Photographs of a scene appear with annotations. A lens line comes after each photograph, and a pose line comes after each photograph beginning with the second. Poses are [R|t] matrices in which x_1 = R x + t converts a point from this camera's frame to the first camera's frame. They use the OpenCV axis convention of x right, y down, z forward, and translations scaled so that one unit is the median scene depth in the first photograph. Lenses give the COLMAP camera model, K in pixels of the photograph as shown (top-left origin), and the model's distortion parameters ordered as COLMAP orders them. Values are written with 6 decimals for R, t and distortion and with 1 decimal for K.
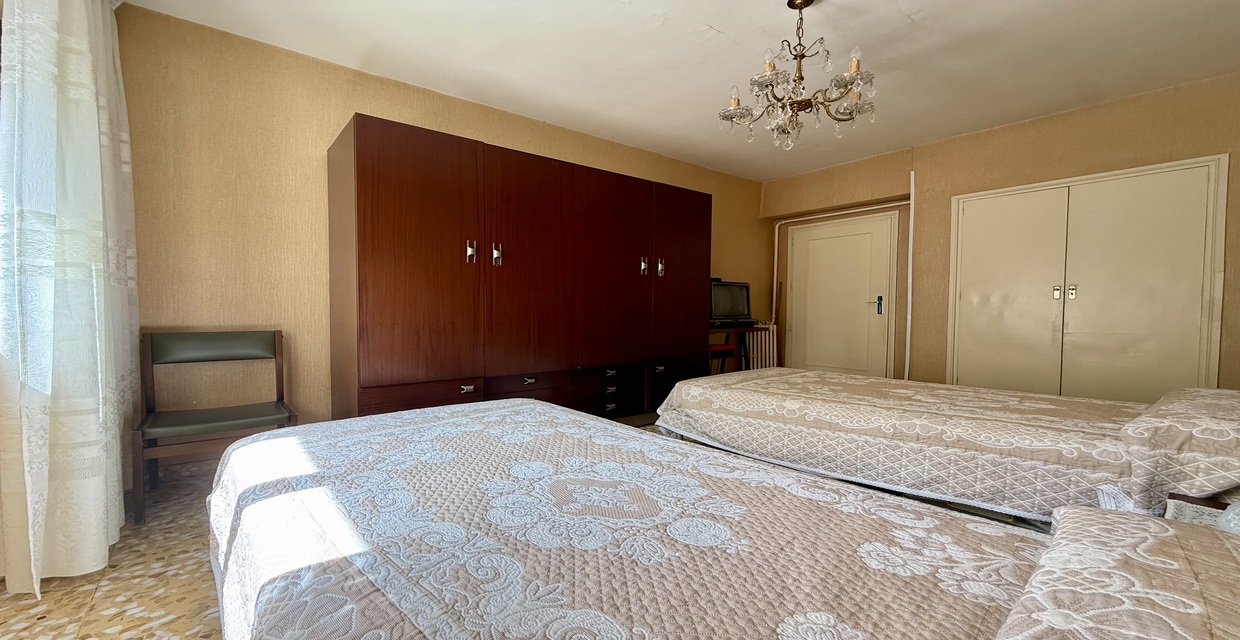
lens RADIAL K [[493.1, 0, 616.9], [0, 493.1, 318.0], [0, 0, 1]] dist [-0.000336, -0.000296]
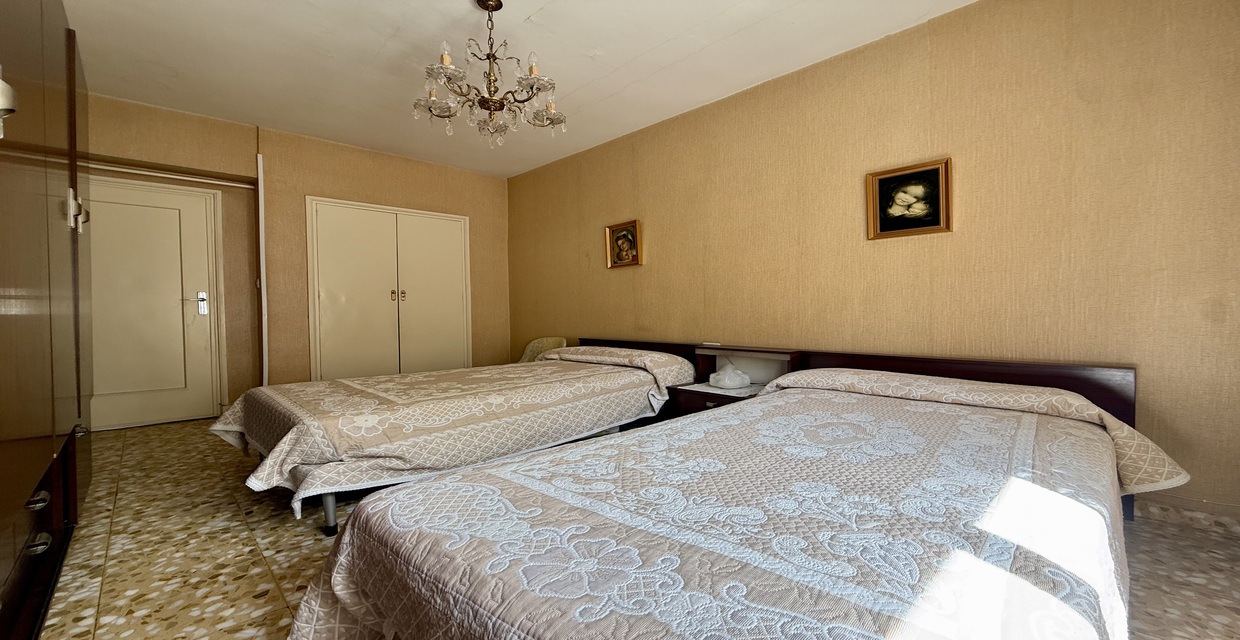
lens RADIAL K [[493.1, 0, 617.6], [0, 493.1, 314.4], [0, 0, 1]] dist [-0.000336, -0.000296]
pose [[-0.071419, -0.007472, 0.997418, -0.773388], [0.019349, 0.999773, 0.008875, -0.003032], [-0.997259, 0.019933, -0.071258, 0.947841]]
